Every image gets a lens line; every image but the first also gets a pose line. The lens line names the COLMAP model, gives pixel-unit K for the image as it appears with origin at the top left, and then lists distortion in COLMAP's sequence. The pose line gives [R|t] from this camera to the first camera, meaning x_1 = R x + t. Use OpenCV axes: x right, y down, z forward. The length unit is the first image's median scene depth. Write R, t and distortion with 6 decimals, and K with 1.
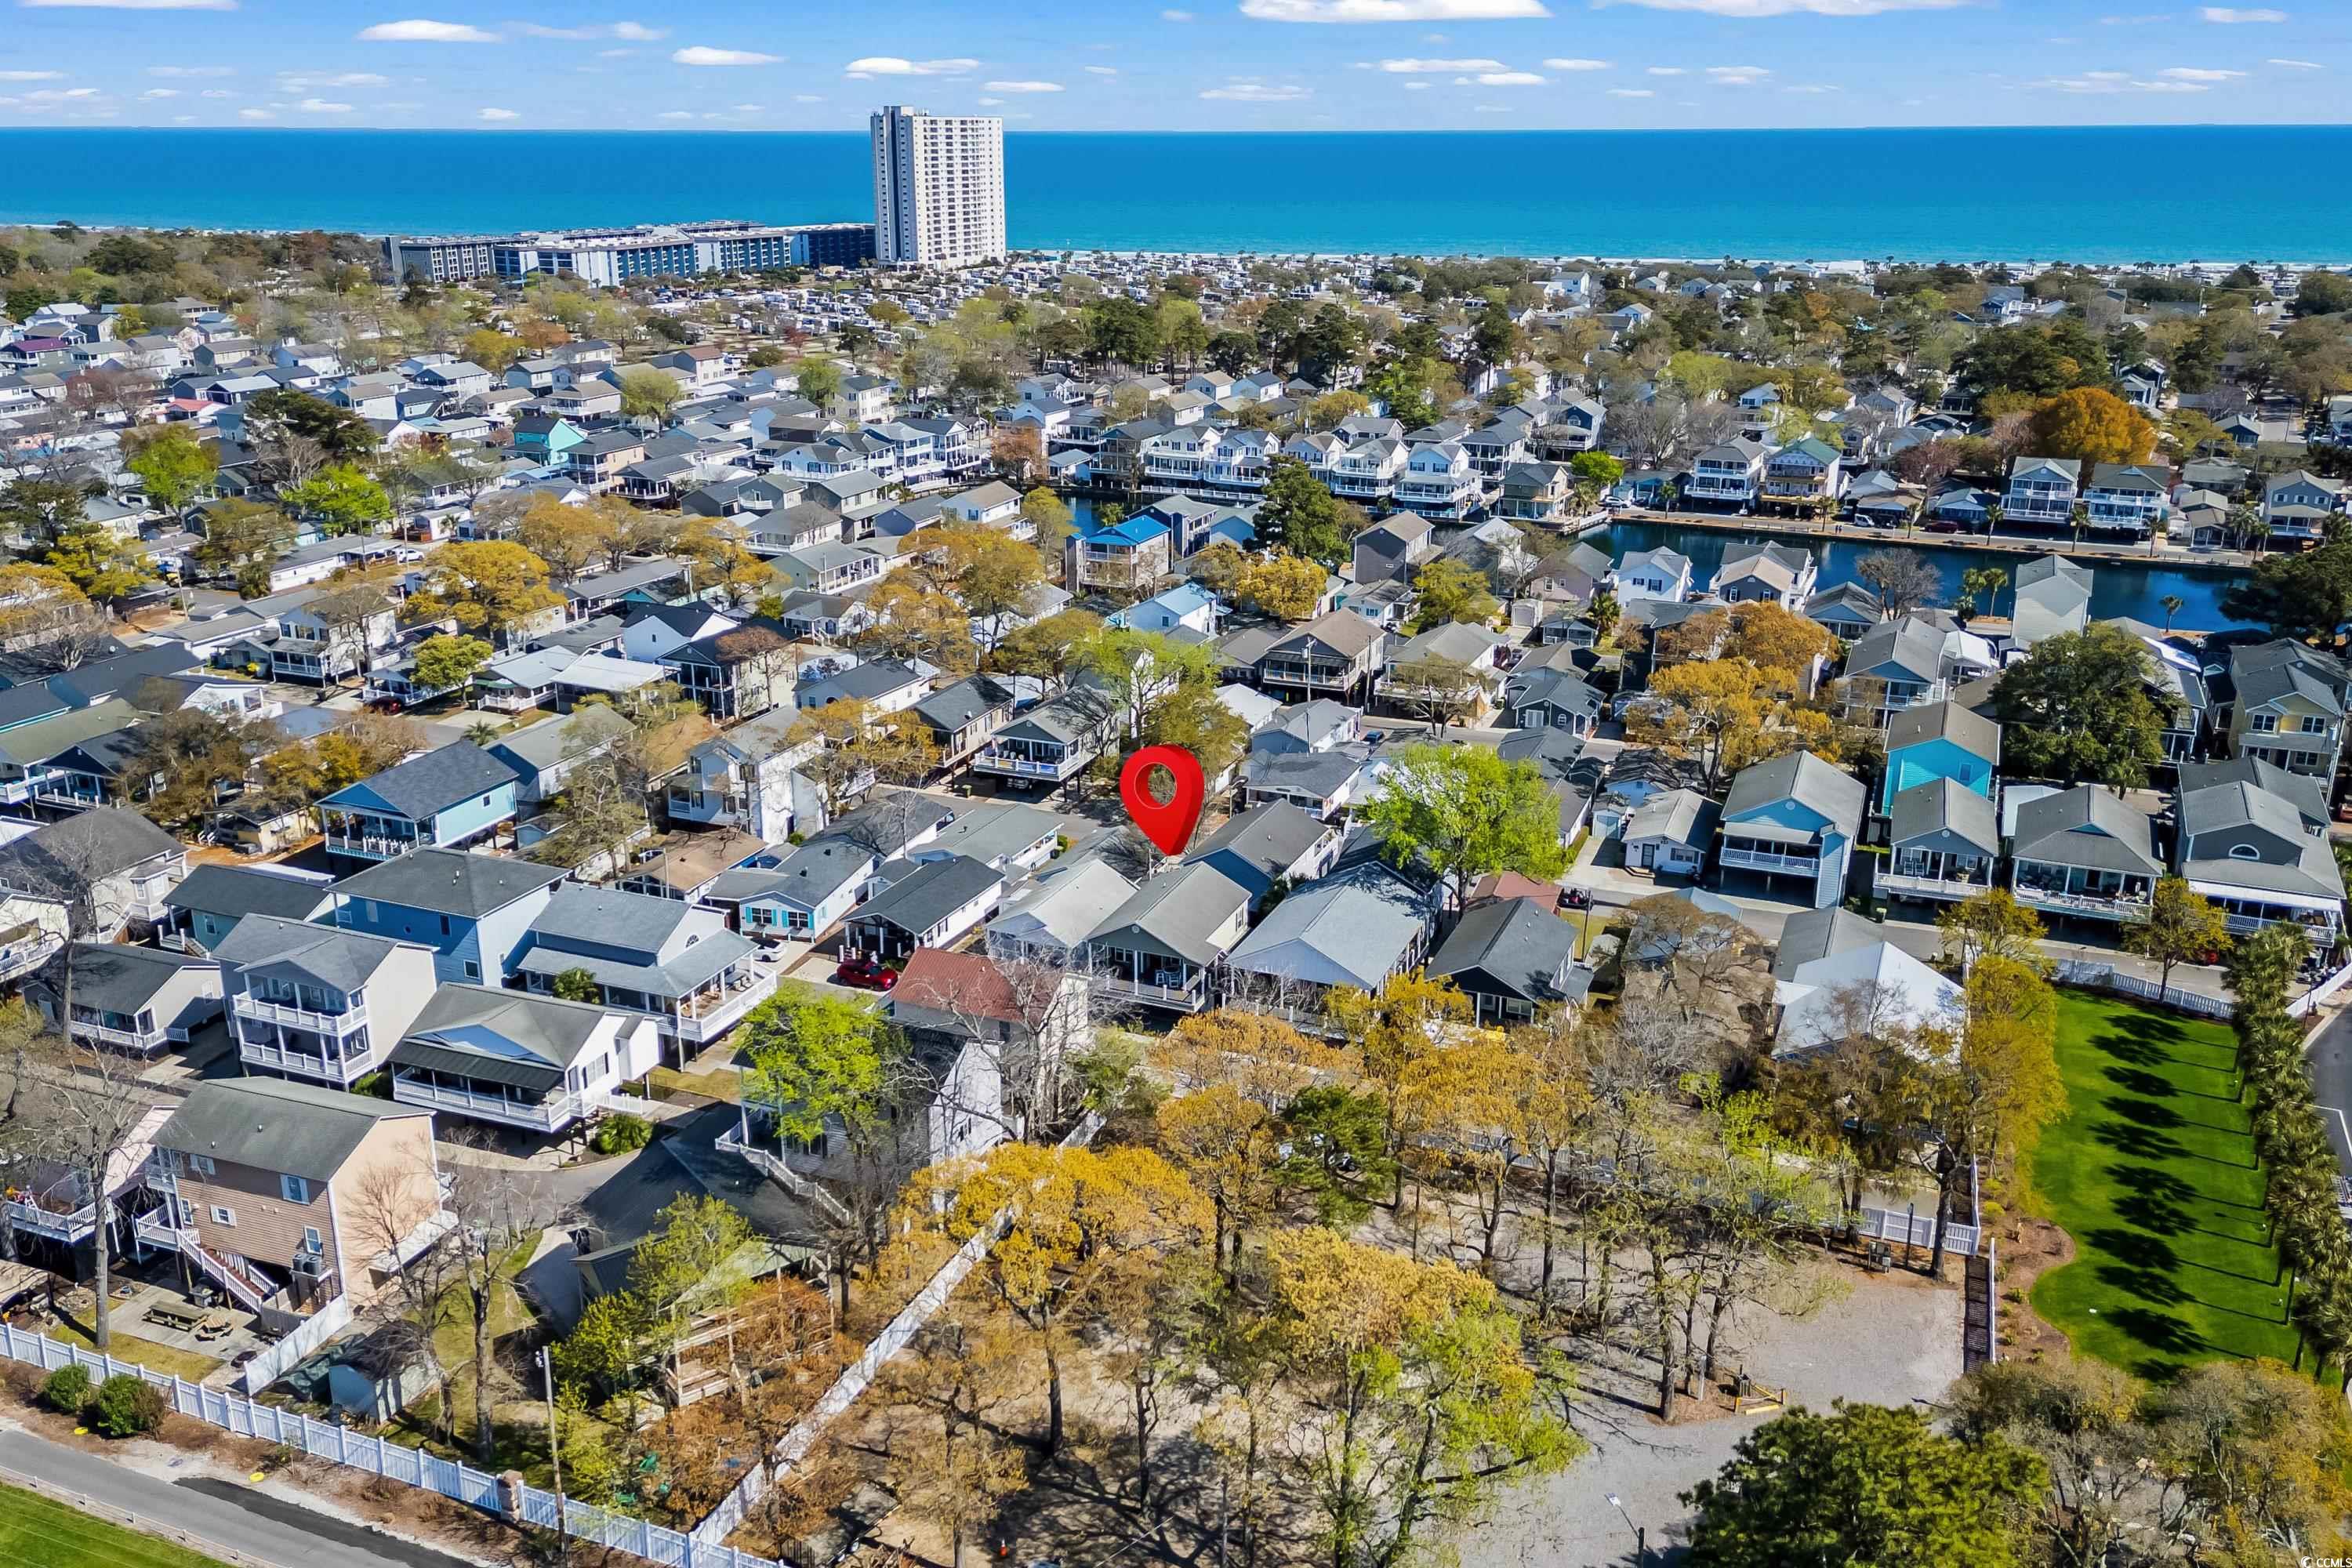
lens RADIAL K [[1866.8, 0, 1176.0], [0, 1866.8, 784.0], [0, 0, 1]] dist [0.080188, -0.151866]
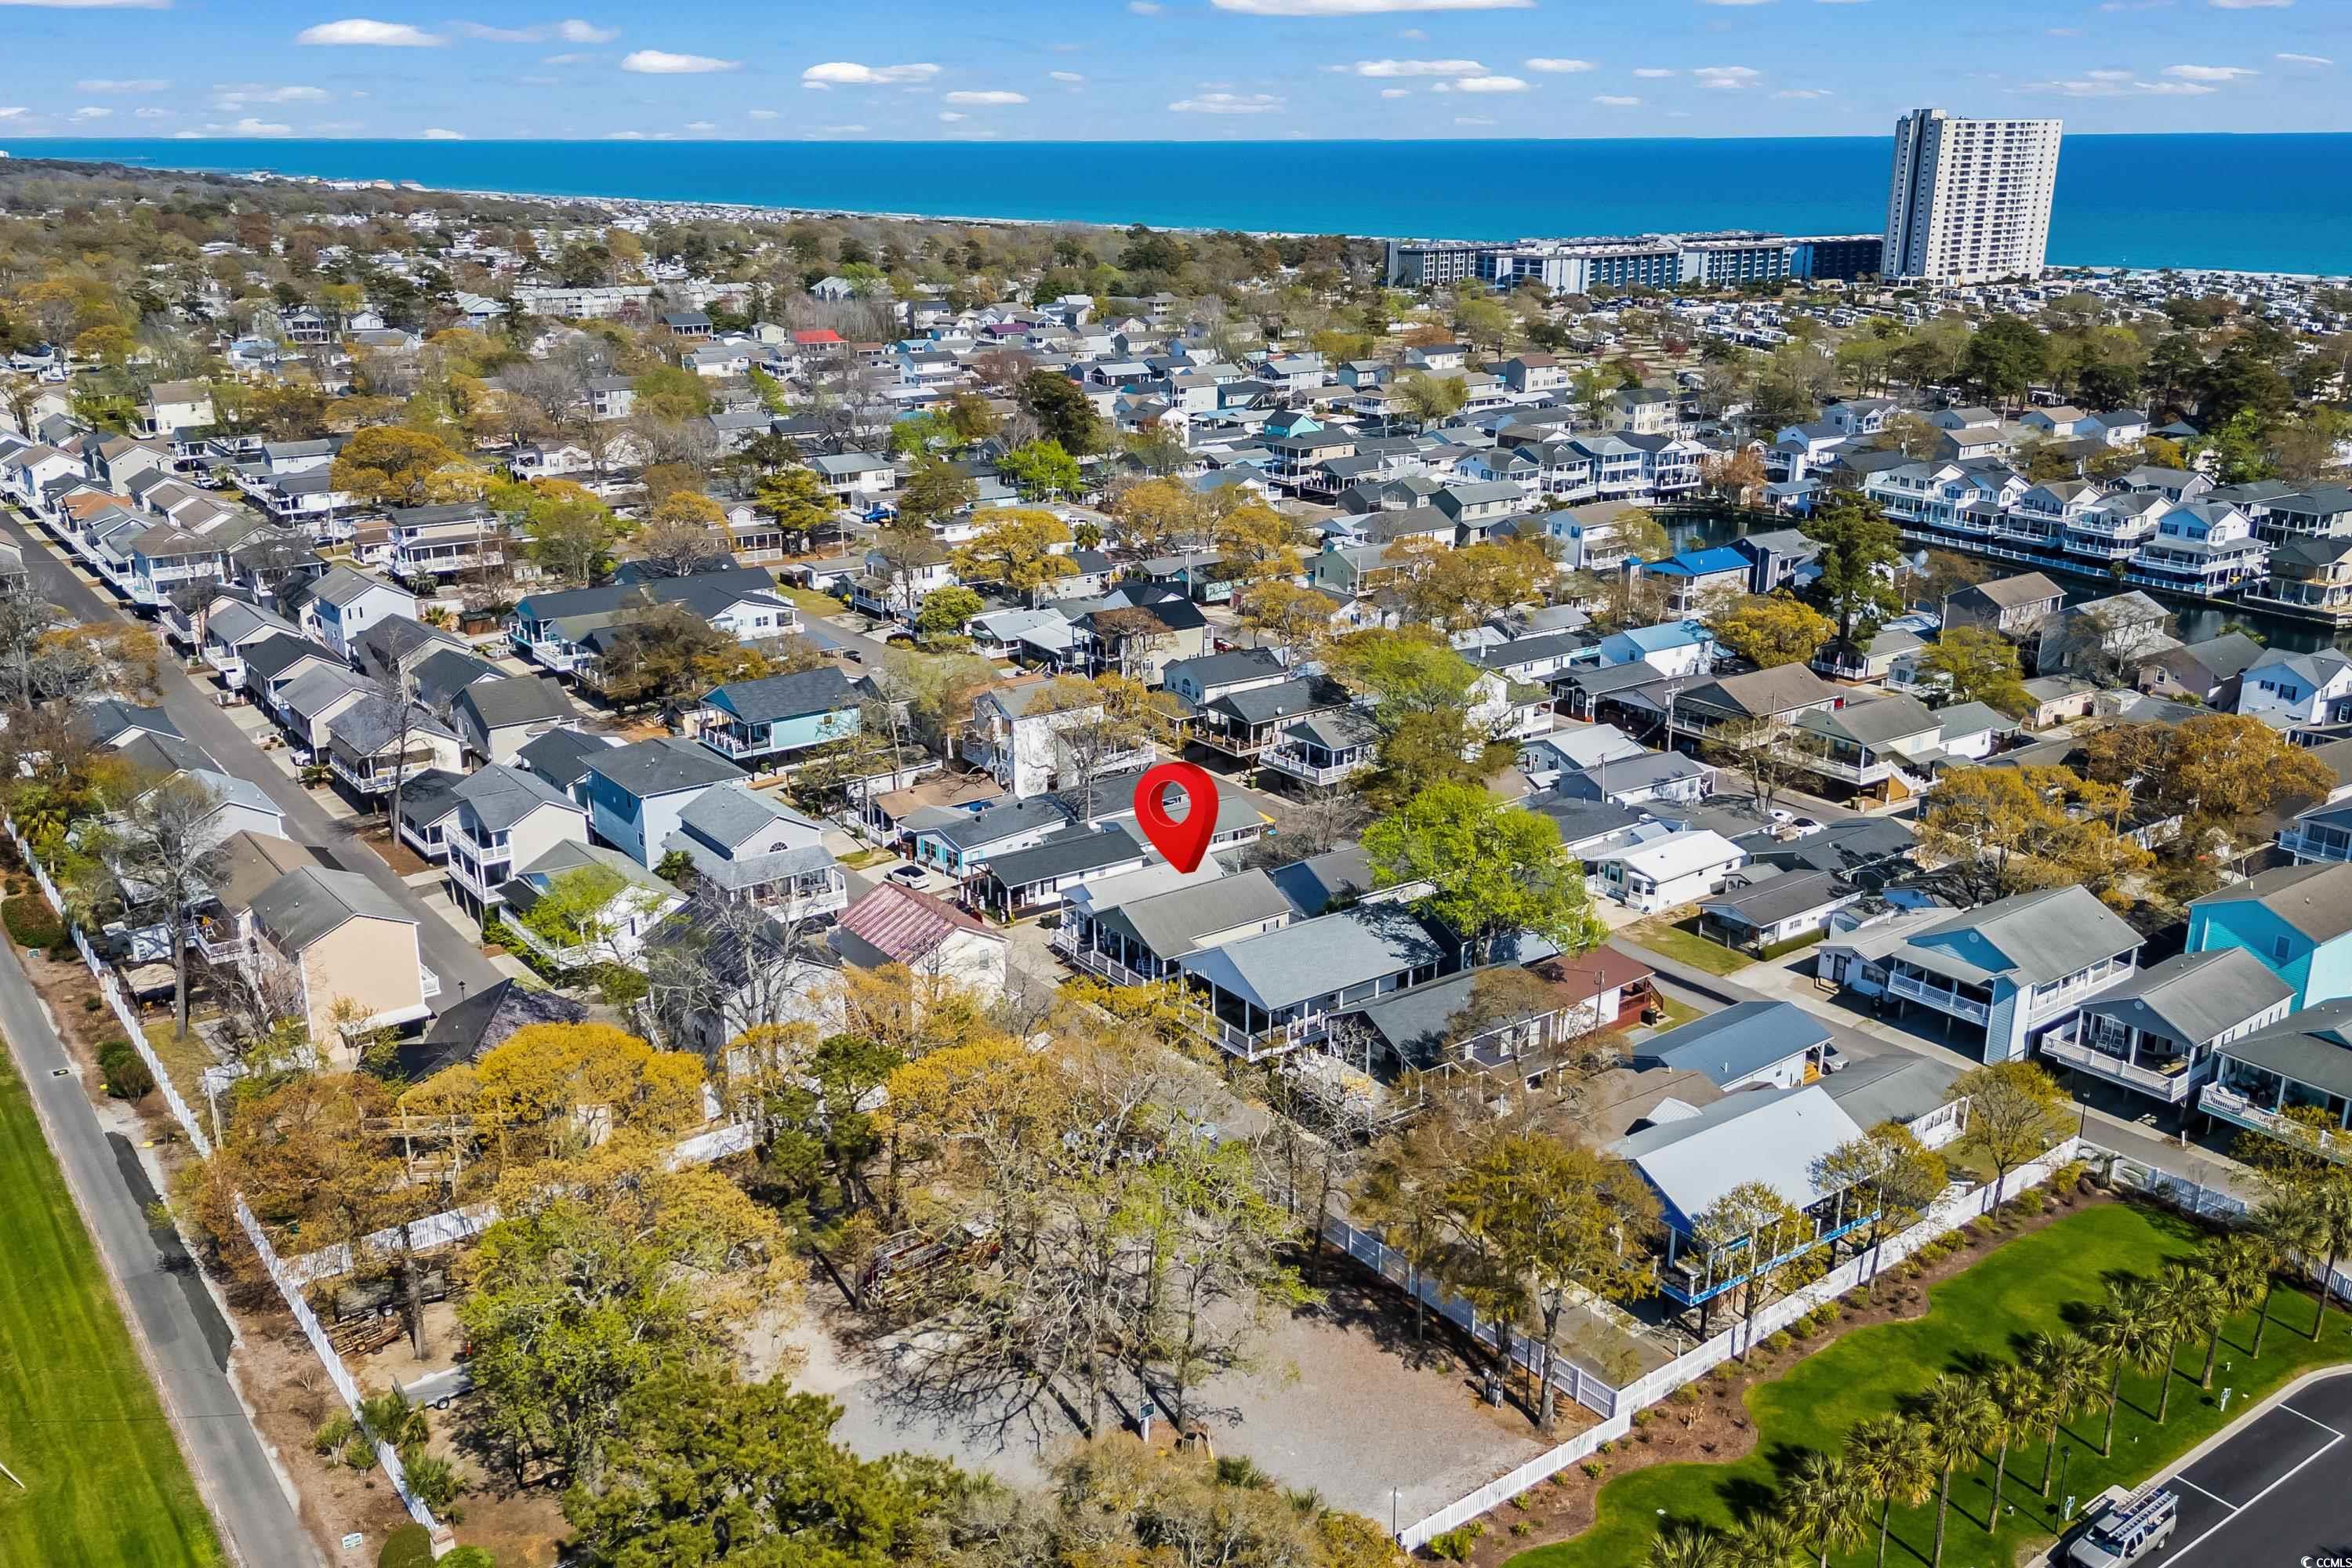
lens RADIAL K [[1966.1, 0, 1176.0], [0, 1966.1, 784.0], [0, 0, 1]] dist [-0.008871, -0.012737]
pose [[0.849652, 0.154305, -0.504263, 0.180028], [-0.162056, 0.986362, 0.028773, -0.009138], [0.501825, 0.057271, 0.863071, 0.026932]]
